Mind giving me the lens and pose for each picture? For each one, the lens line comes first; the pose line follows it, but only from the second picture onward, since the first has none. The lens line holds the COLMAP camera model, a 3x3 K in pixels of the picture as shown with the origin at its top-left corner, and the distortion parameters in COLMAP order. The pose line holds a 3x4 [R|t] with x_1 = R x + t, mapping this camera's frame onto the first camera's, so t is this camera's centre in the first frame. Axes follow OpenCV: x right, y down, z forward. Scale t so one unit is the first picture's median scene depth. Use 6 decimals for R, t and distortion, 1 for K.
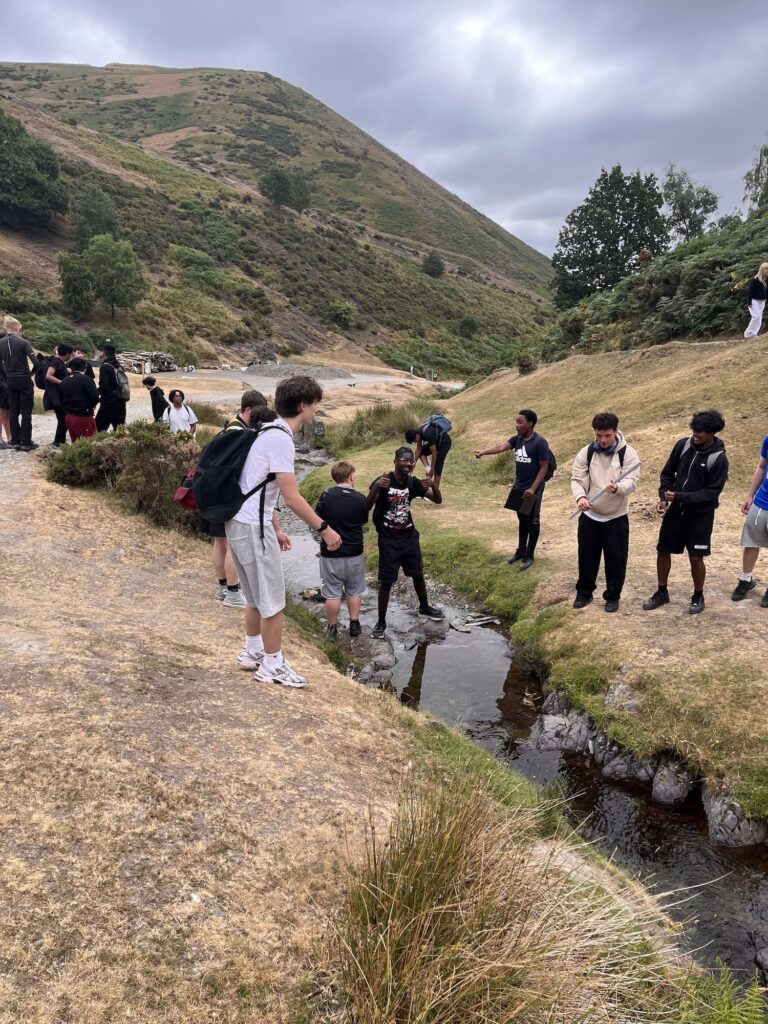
lens RADIAL K [[788.5, 0, 389.8], [0, 788.5, 508.0], [0, 0, 1]] dist [0.046720, -0.086651]
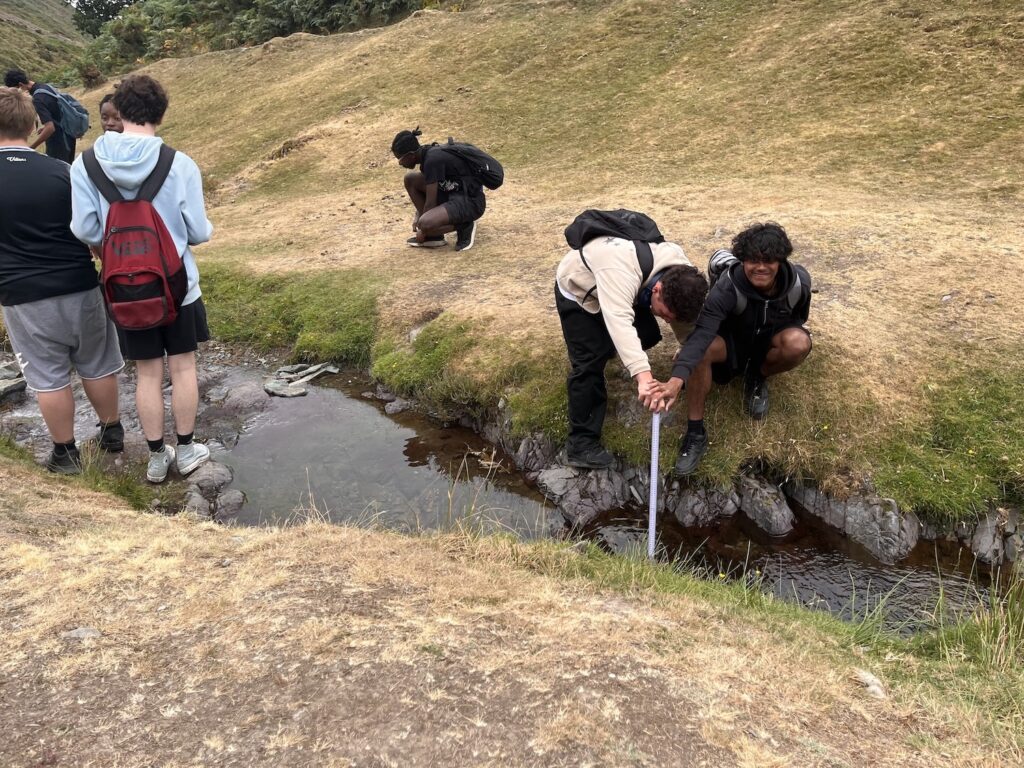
lens RADIAL K [[788.5, 0, 512.9], [0, 788.5, 392.7], [0, 0, 1]] dist [0.046720, -0.086651]
pose [[0.761545, -0.233167, 0.604716, -0.389569], [0.140178, 0.970216, 0.197564, 0.152472], [-0.632771, -0.065686, 0.771548, 1.124297]]
